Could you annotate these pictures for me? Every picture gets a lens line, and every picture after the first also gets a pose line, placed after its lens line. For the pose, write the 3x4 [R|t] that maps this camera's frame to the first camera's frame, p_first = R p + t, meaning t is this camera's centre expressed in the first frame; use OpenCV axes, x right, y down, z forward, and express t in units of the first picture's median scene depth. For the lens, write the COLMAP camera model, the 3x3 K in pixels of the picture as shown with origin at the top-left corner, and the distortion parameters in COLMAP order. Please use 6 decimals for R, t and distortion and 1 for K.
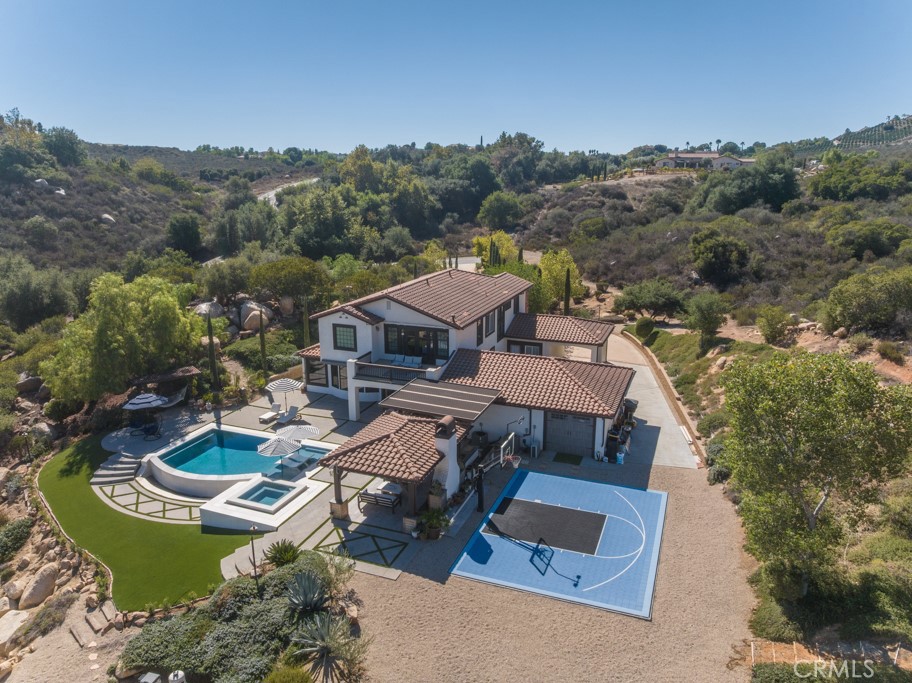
lens RADIAL K [[642.0, 0, 456.0], [0, 642.0, 341.5], [0, 0, 1]] dist [-0.051085, 0.010924]
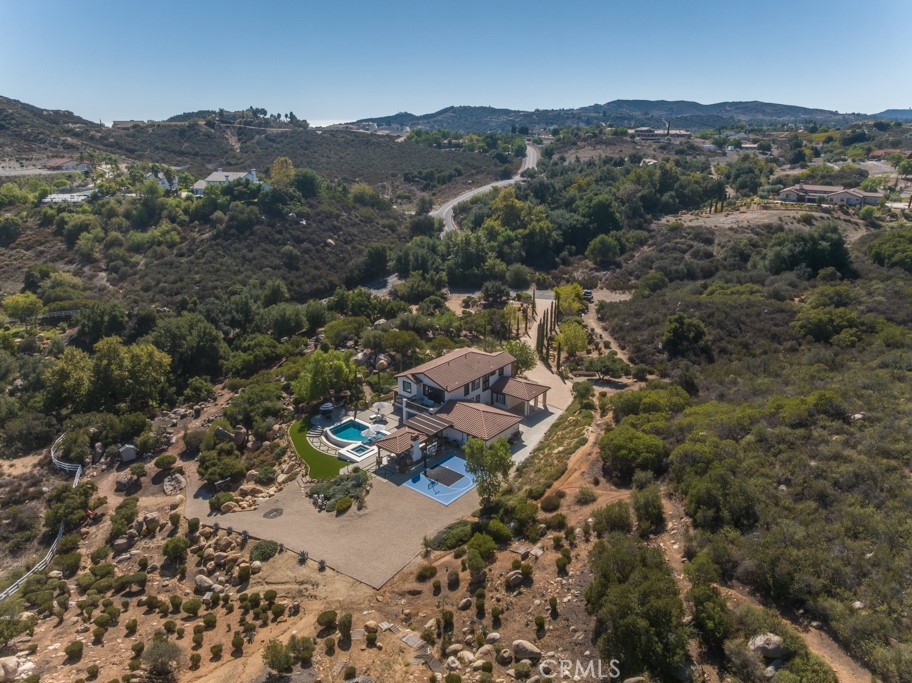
lens RADIAL K [[642.0, 0, 456.0], [0, 642.0, 341.5], [0, 0, 1]] dist [-0.051085, 0.010924]
pose [[0.947251, 0.103405, -0.303352, 0.684995], [-0.078936, 0.992637, 0.091876, -0.398310], [0.310619, -0.063084, 0.948439, -1.151835]]
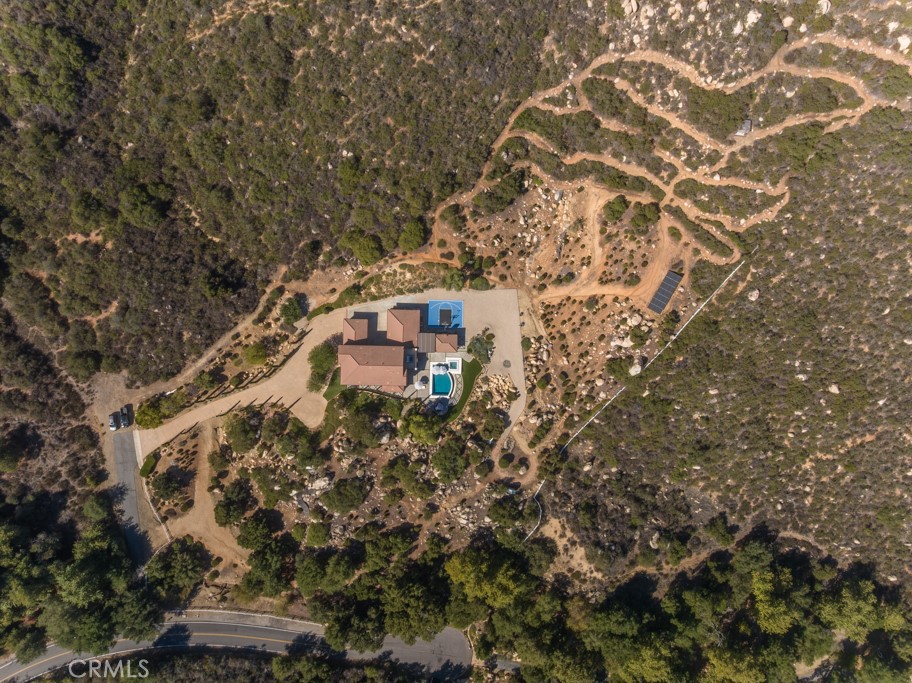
lens RADIAL K [[642.0, 0, 456.0], [0, 642.0, 341.5], [0, 0, 1]] dist [-0.051085, 0.010924]
pose [[-0.343541, -0.939119, -0.005893, -0.048448], [0.225411, -0.088546, 0.970232, -3.862115], [-0.911685, 0.331986, 0.242107, -0.357278]]
